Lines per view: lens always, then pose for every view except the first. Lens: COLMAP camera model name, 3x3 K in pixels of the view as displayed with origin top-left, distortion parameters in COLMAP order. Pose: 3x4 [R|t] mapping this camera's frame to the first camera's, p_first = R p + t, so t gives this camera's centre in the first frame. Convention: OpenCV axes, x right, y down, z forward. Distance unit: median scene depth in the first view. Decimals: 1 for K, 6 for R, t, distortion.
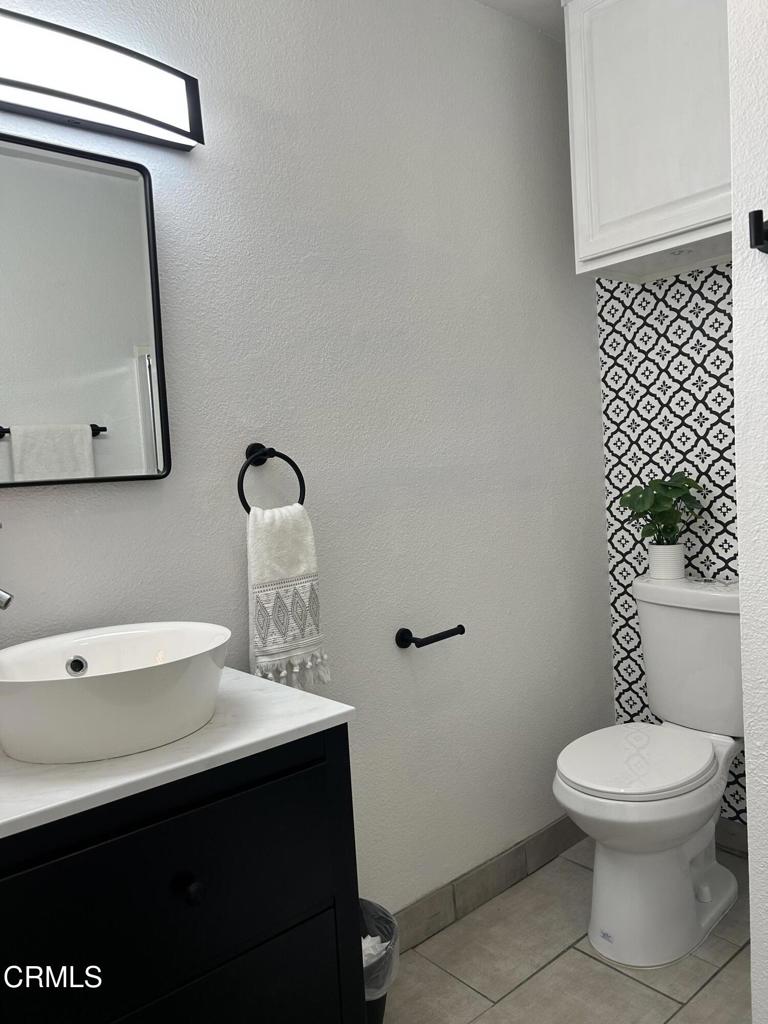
lens RADIAL K [[772.1, 0, 385.4], [0, 772.1, 502.5], [0, 0, 1]] dist [0.052913, -0.057819]
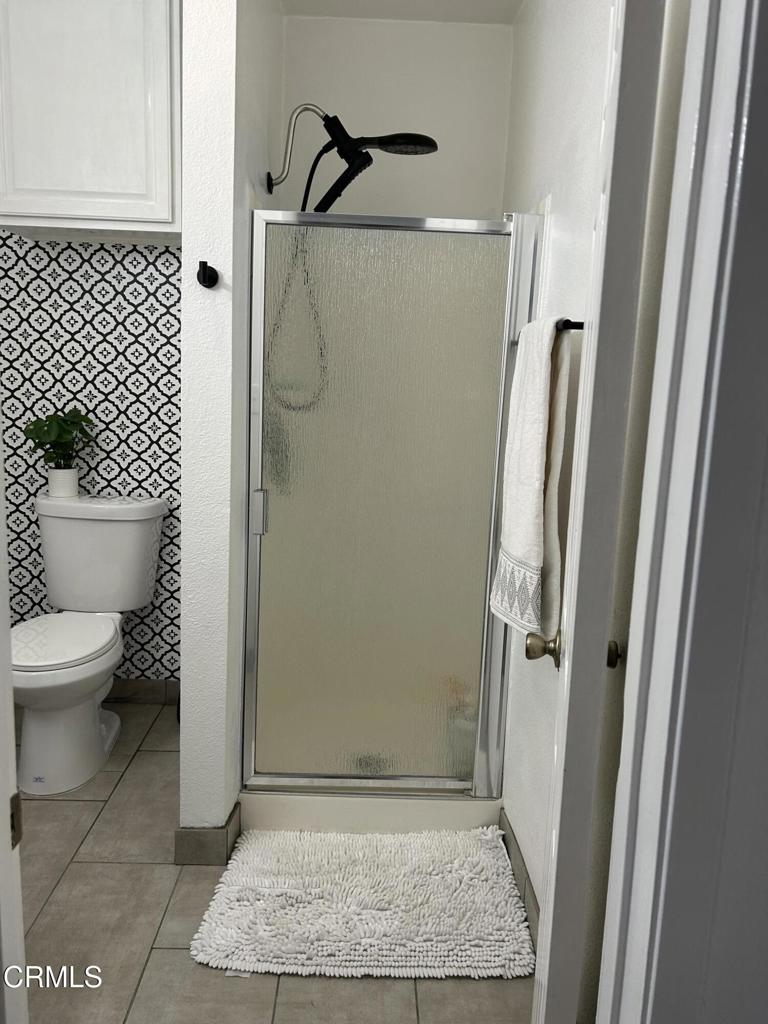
lens RADIAL K [[772.1, 0, 382.8], [0, 772.1, 511.2], [0, 0, 1]] dist [0.052913, -0.057819]
pose [[0.636390, -0.062238, 0.768852, -0.260437], [-0.034803, 0.993408, 0.109223, -0.030223], [-0.770582, -0.096267, 0.630029, -0.157929]]
